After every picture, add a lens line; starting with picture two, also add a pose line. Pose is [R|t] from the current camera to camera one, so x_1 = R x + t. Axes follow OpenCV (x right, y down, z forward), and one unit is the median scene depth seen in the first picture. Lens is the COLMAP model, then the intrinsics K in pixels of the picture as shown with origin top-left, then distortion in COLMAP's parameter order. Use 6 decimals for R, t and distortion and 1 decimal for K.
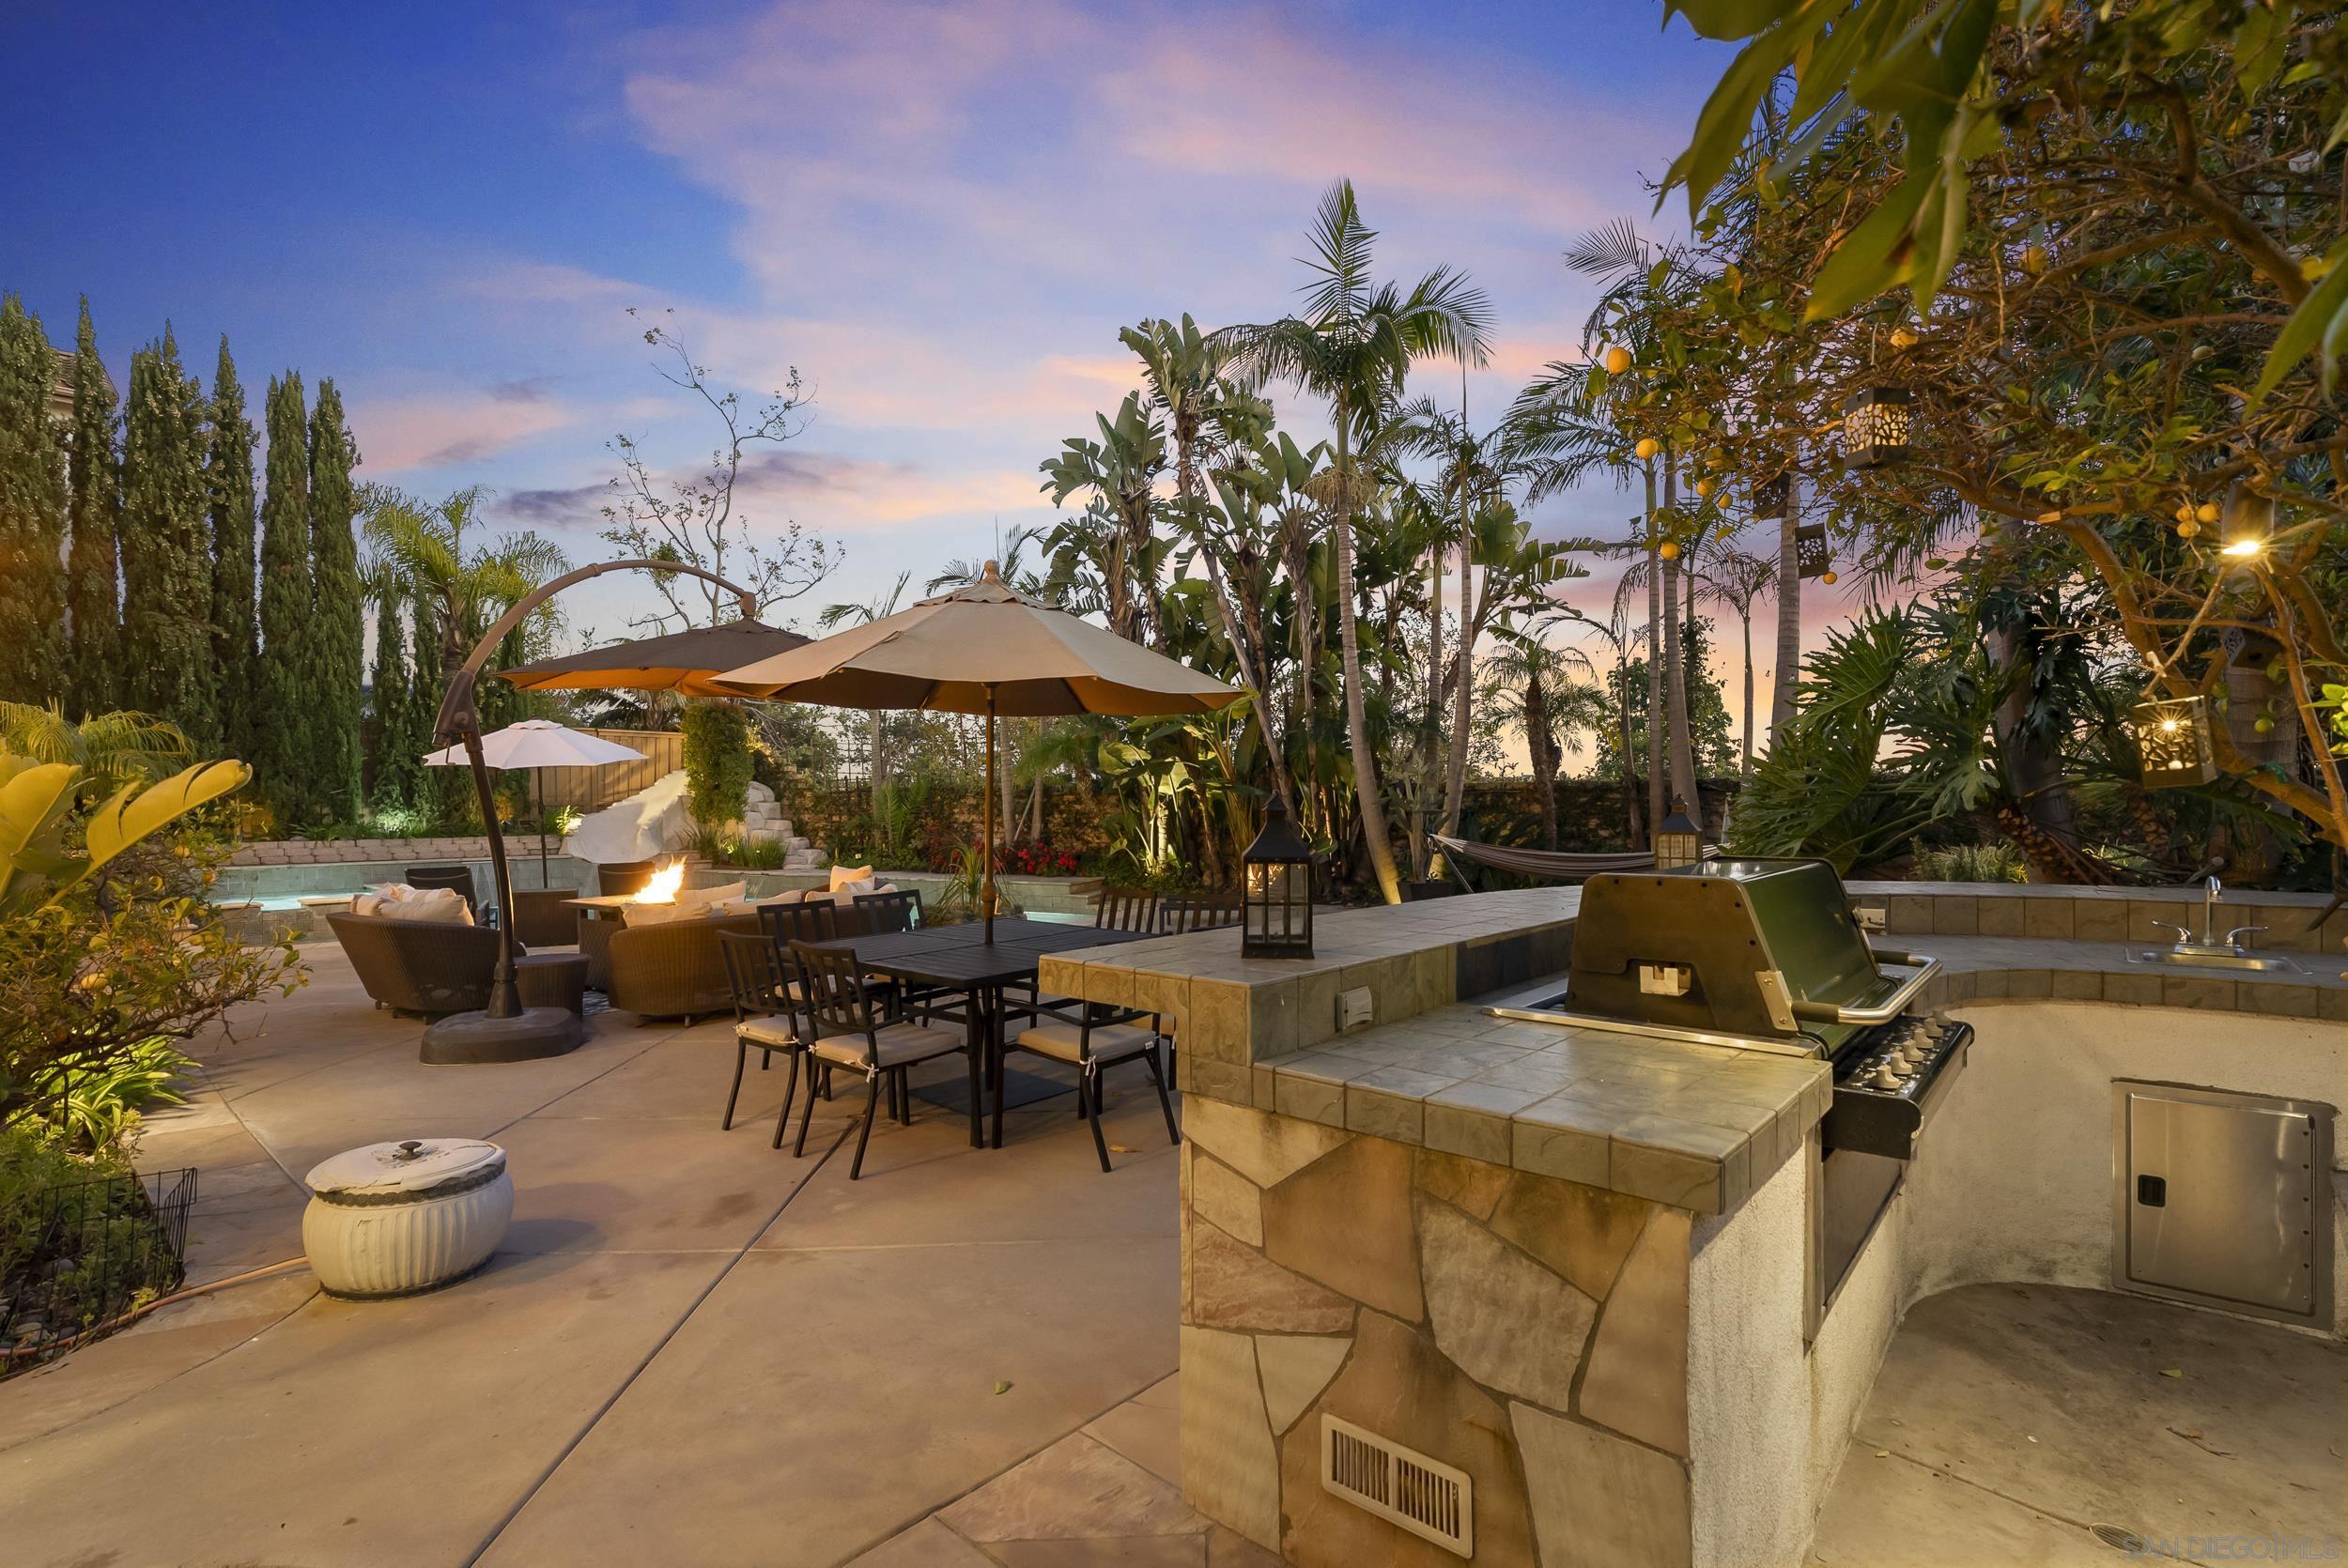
lens RADIAL K [[1059.0, 0, 1175.9], [0, 1059.0, 807.0], [0, 0, 1]] dist [-0.002844, 0.000057]
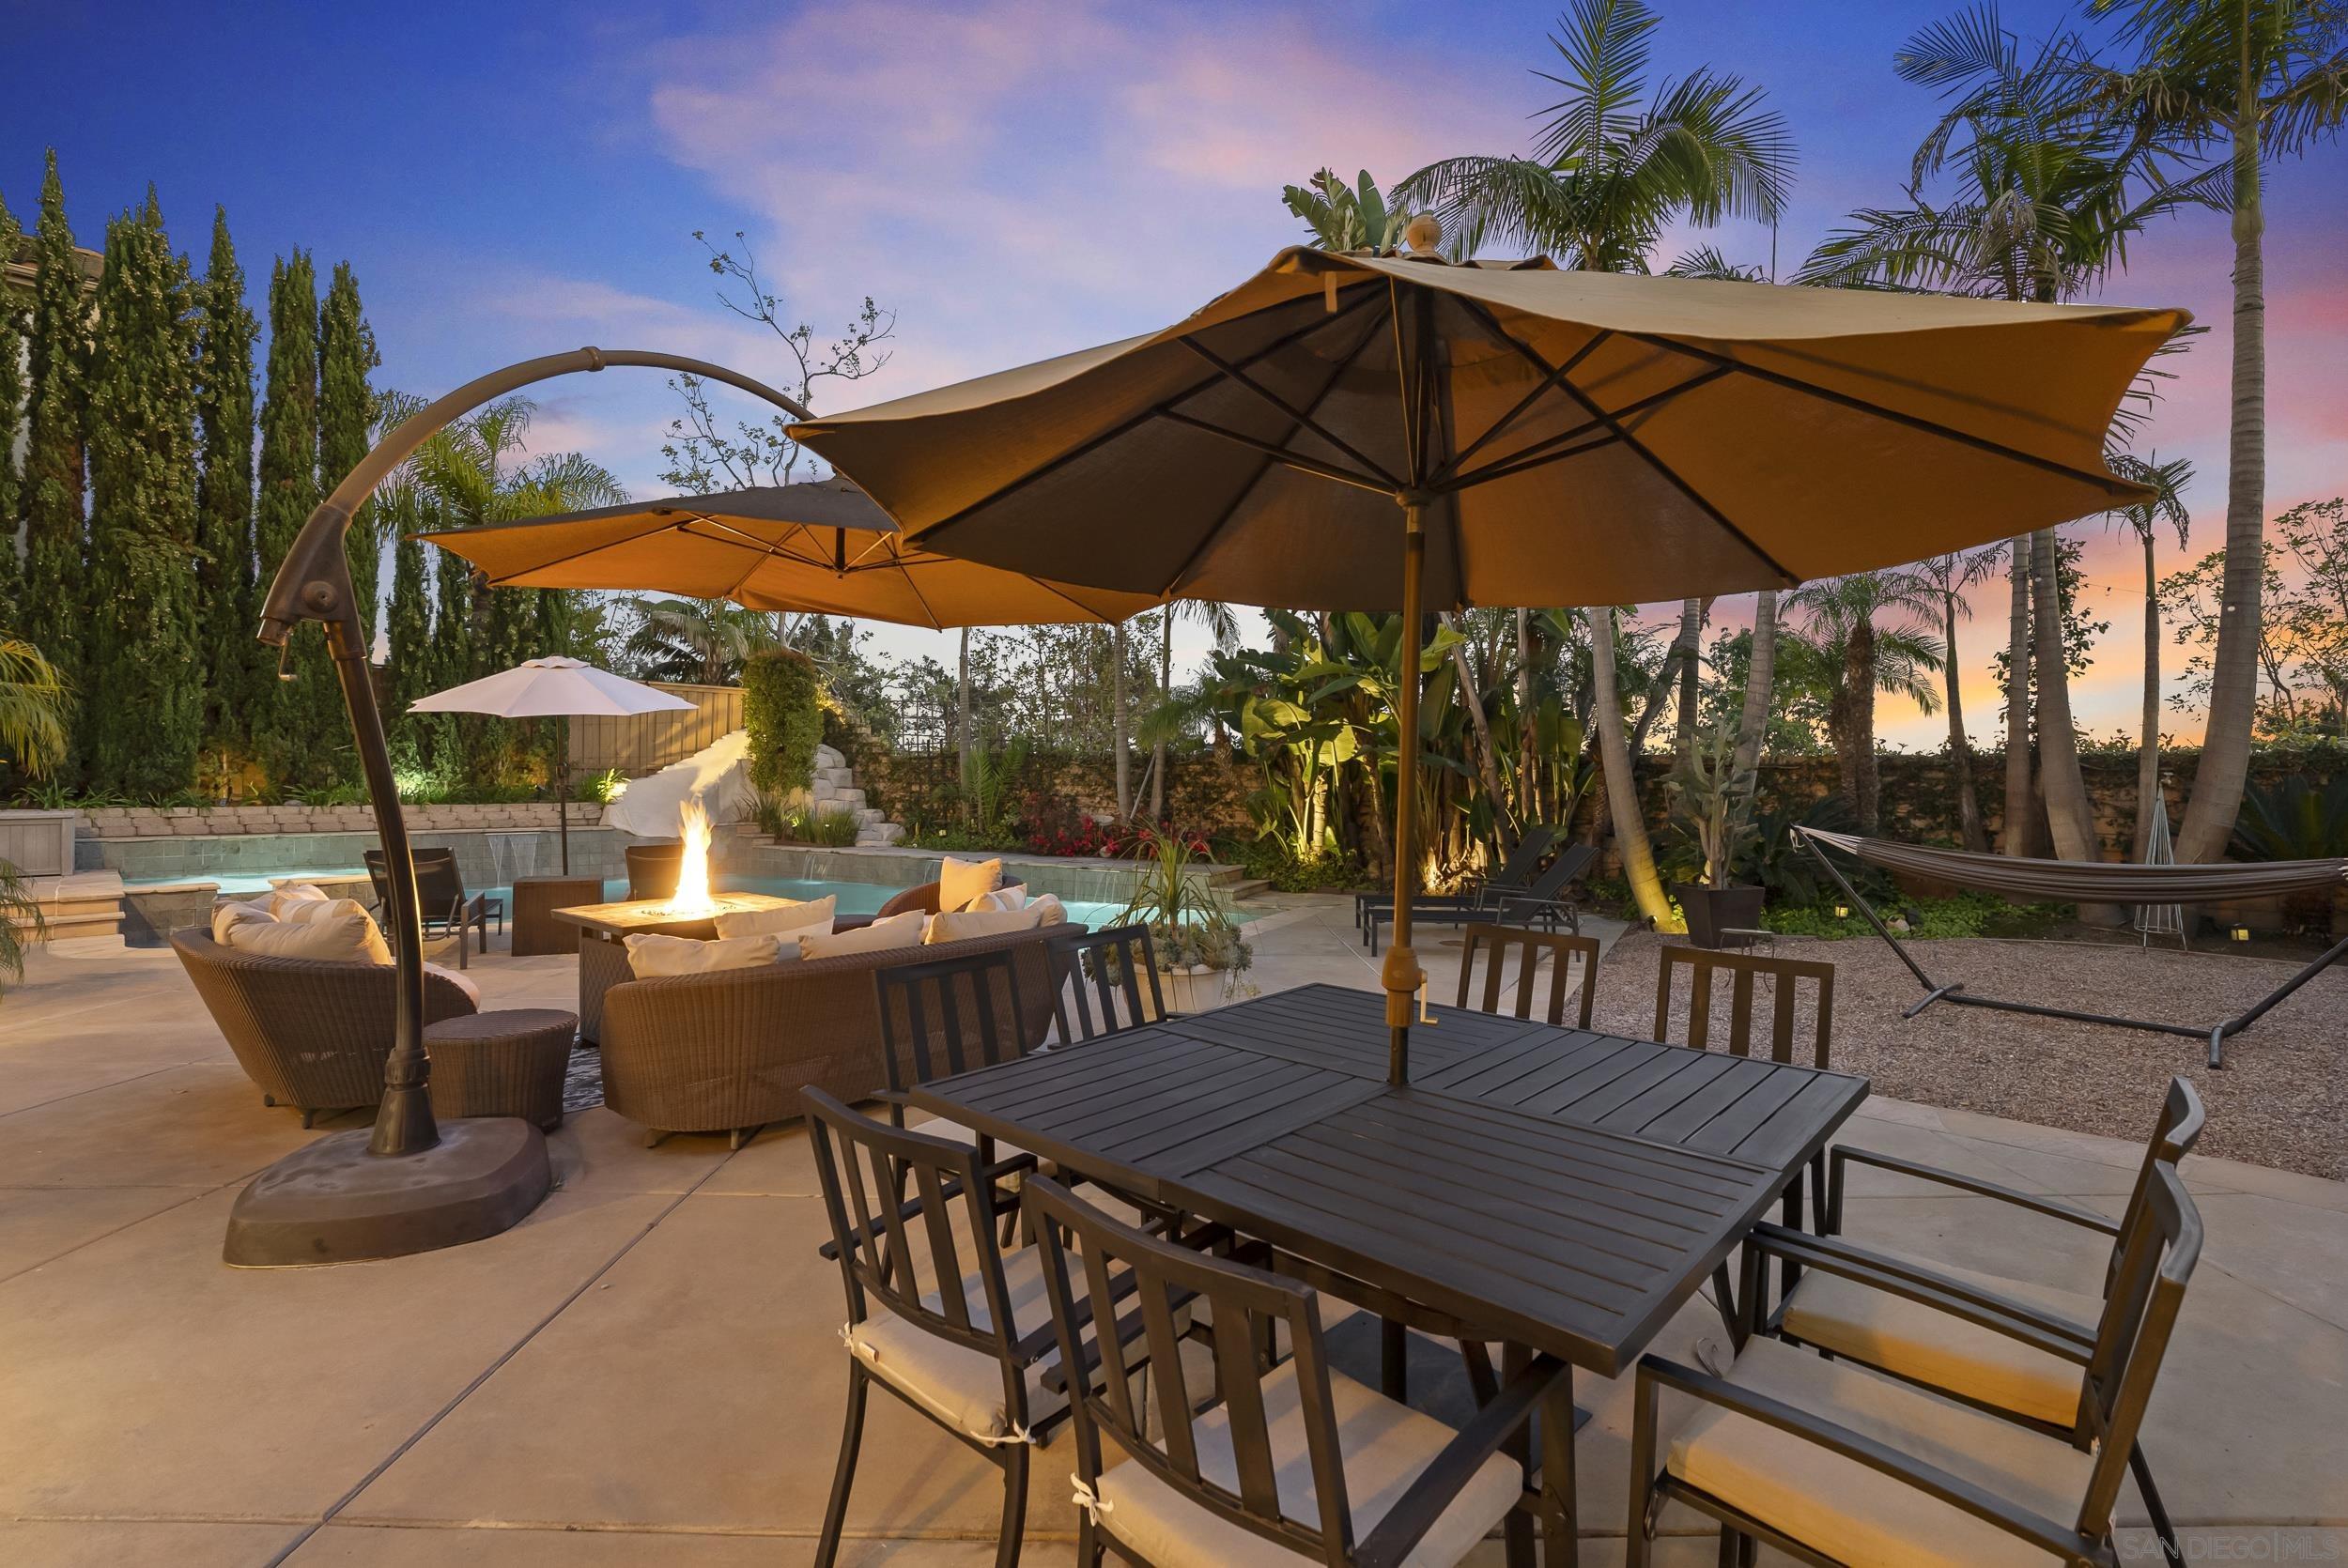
lens RADIAL K [[1059.0, 0, 1181.9], [0, 1059.0, 771.6], [0, 0, 1]] dist [-0.002844, 0.000057]
pose [[0.998900, 0.014644, -0.044541, -0.083879], [-0.015003, 0.999858, -0.007728, 0.000913], [0.044421, 0.008388, 0.998978, 0.185924]]
